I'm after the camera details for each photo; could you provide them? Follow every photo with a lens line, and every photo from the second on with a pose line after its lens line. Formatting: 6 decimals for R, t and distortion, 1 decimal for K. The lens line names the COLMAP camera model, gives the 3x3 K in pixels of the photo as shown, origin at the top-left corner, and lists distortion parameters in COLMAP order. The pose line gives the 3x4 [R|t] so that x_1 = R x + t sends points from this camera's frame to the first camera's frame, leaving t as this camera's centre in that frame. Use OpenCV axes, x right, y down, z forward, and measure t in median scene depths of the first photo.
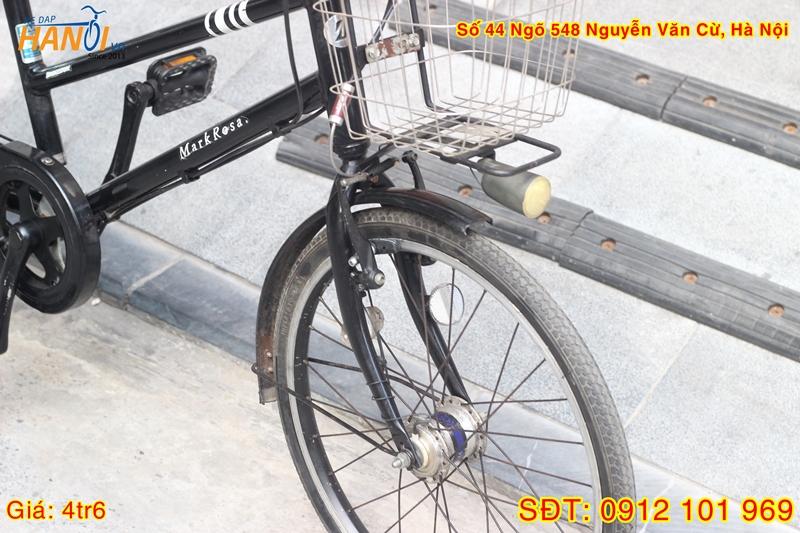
lens RADIAL K [[1910.2, 0, 400.0], [0, 1910.2, 266.5], [0, 0, 1]] dist [-0.099727, -0.130594]
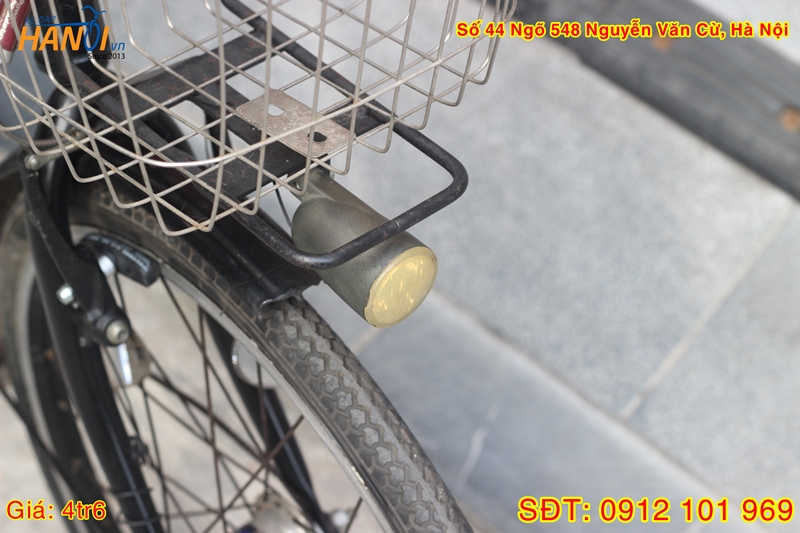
lens RADIAL K [[1910.2, 0, 400.0], [0, 1910.2, 266.5], [0, 0, 1]] dist [-0.099727, -0.130594]
pose [[0.995327, 0.073015, -0.063184, 0.075566], [-0.049339, 0.947074, 0.317200, -0.139056], [0.083000, -0.312600, 0.946251, 0.437337]]
